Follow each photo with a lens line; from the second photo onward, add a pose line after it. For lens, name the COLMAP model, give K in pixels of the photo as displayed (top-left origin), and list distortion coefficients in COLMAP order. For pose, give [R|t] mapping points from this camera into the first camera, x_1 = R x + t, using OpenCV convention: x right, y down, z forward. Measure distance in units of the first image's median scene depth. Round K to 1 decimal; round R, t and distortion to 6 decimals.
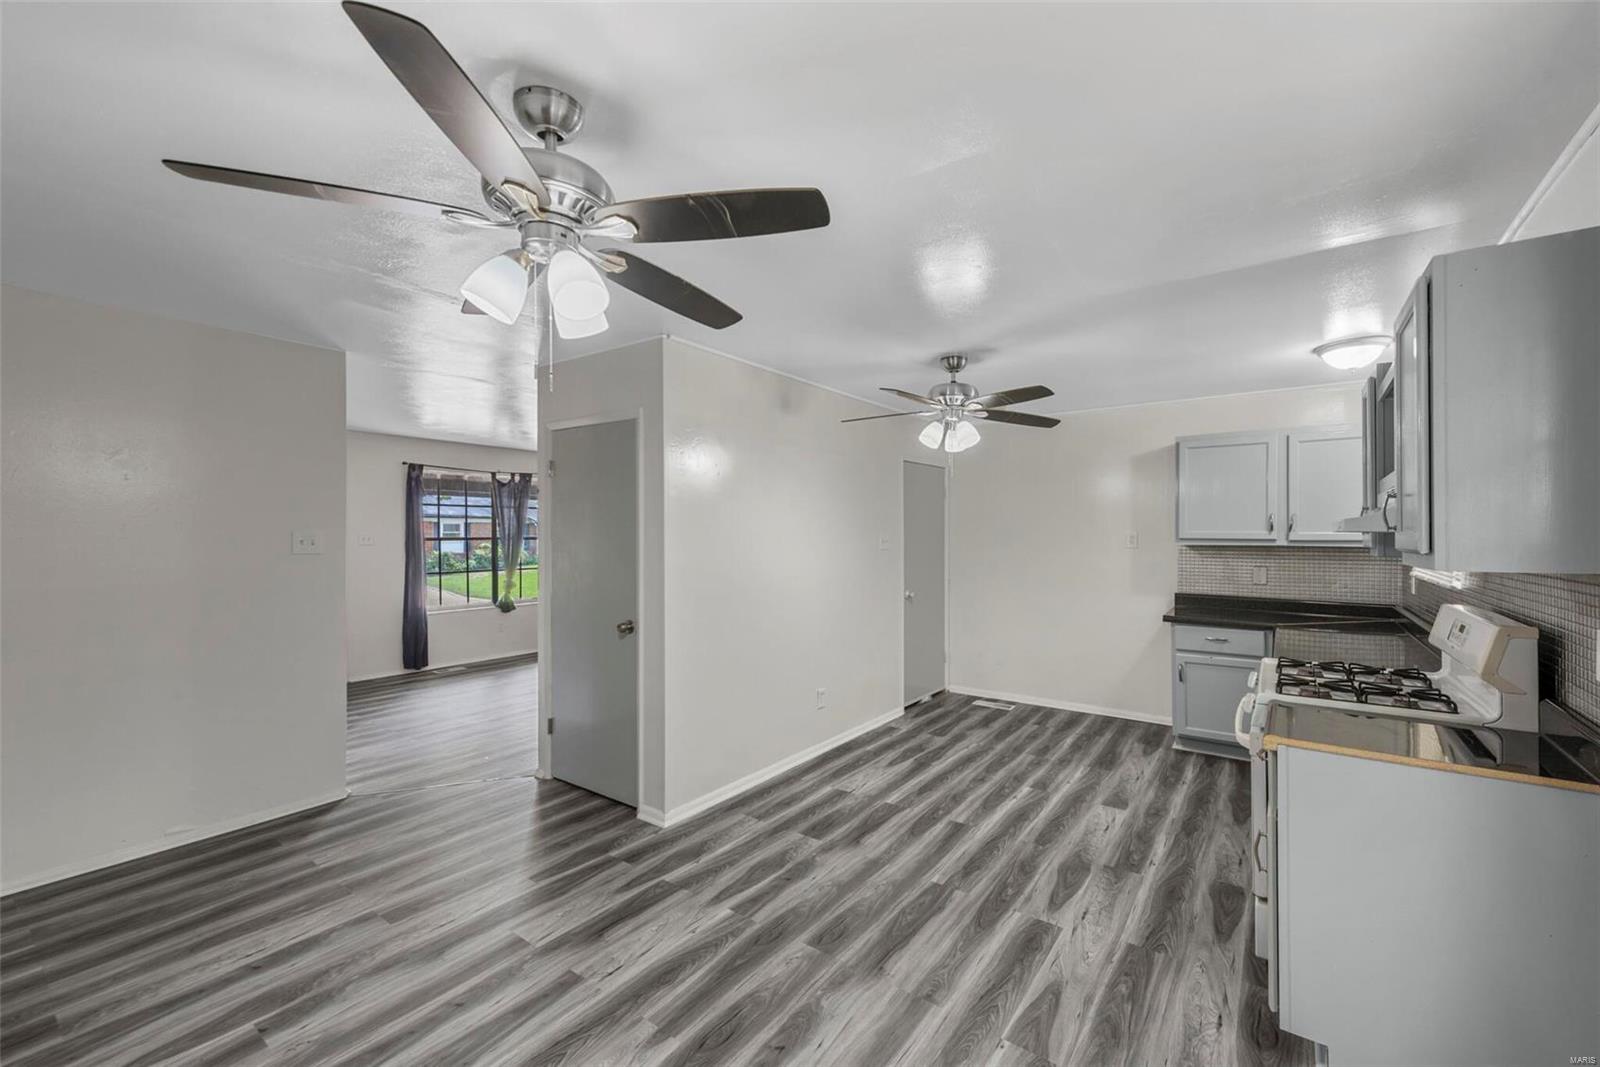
lens RADIAL K [[642.6, 0, 831.9], [0, 642.6, 535.8], [0, 0, 1]] dist [0.012479, -0.000966]
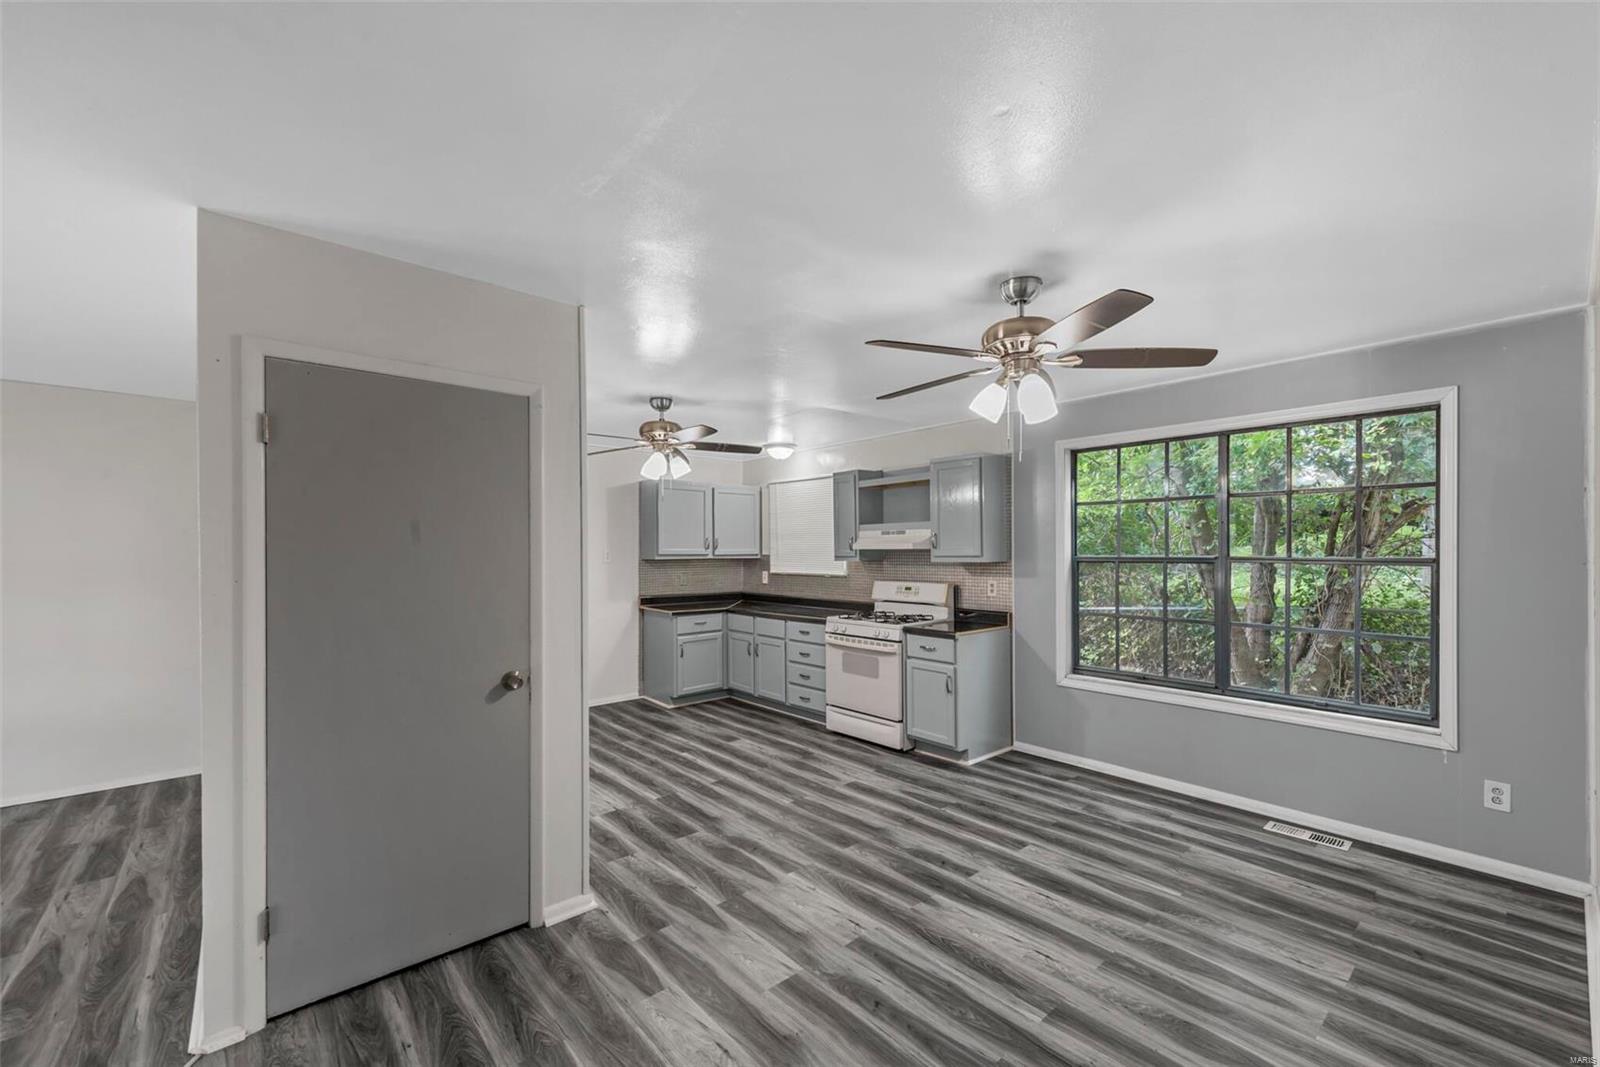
lens RADIAL K [[642.6, 0, 812.0], [0, 642.6, 539.4], [0, 0, 1]] dist [0.012479, -0.000966]
pose [[0.235471, 0.016385, 0.971743, -0.992926], [0.008637, 0.999783, -0.018951, 0.000277], [-0.971843, 0.012855, 0.235279, 0.523816]]
